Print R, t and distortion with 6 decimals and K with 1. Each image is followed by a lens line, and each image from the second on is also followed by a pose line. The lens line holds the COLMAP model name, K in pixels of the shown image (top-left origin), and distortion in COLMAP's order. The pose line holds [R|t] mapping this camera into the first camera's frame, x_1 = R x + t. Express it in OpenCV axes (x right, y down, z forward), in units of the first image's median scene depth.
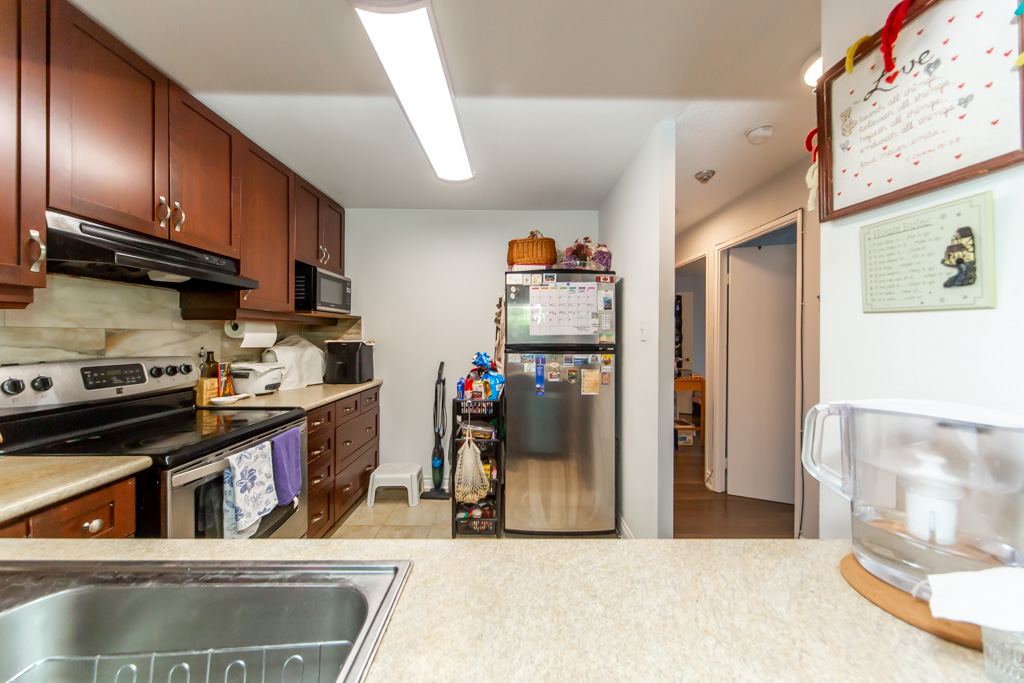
lens RADIAL K [[357.6, 0, 516.9], [0, 357.6, 337.8], [0, 0, 1]] dist [0.000683, 0.000032]
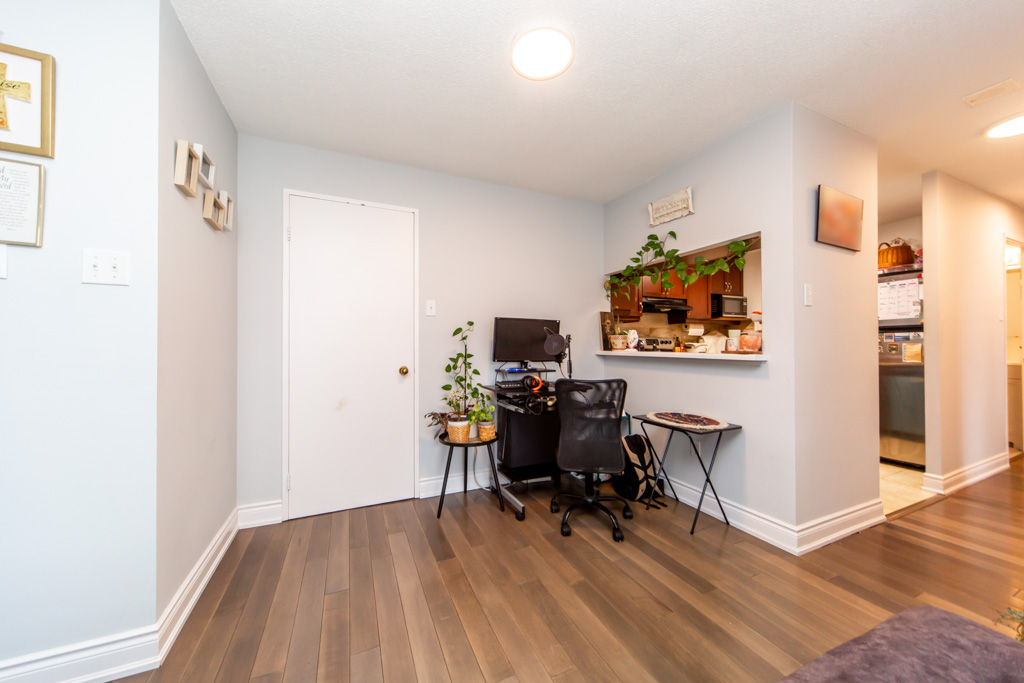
lens RADIAL K [[359.7, 0, 508.0], [0, 359.7, 342.8], [0, 0, 1]] dist [0.000505, 0.000038]
pose [[0.402841, -0.016873, -0.915114, 0.836986], [0.002551, 0.999847, -0.017312, 0.105070], [0.915266, 0.004639, 0.402822, -0.951467]]
